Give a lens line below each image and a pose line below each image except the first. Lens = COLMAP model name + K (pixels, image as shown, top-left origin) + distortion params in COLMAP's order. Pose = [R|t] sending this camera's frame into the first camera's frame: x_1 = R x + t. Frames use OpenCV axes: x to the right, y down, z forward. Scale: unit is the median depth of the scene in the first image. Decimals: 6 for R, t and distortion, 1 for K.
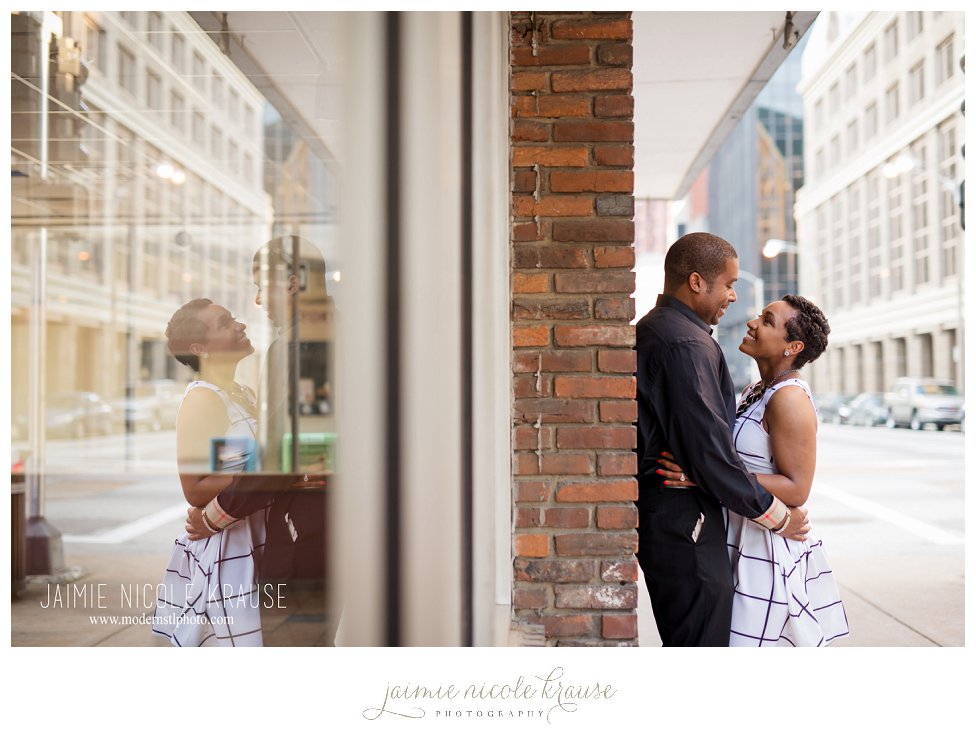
lens RADIAL K [[1367.8, 0, 488.0], [0, 1367.8, 369.0], [0, 0, 1]] dist [0.012447, -0.013559]
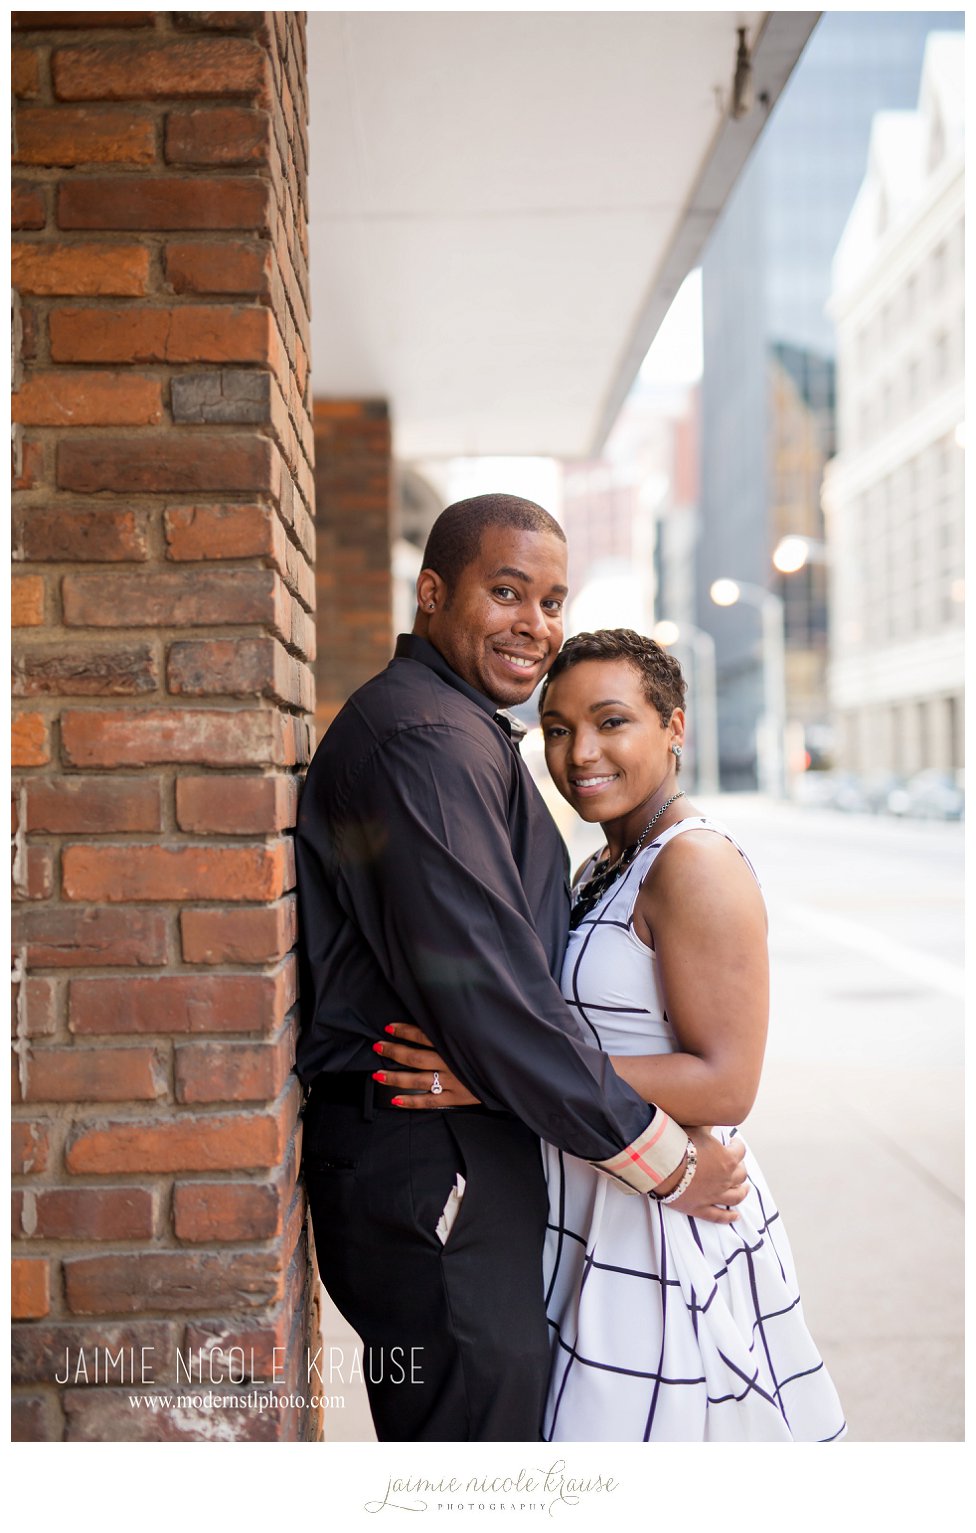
lens RADIAL K [[1987.3, 0, 487.5], [0, 1987.3, 806.6], [0, 0, 1]] dist [0.008661, -0.016004]
pose [[0.998834, -0.009721, 0.047286, 0.140831], [0.007975, 0.999284, 0.036981, -0.025087], [-0.047612, -0.036561, 0.998197, 0.437901]]
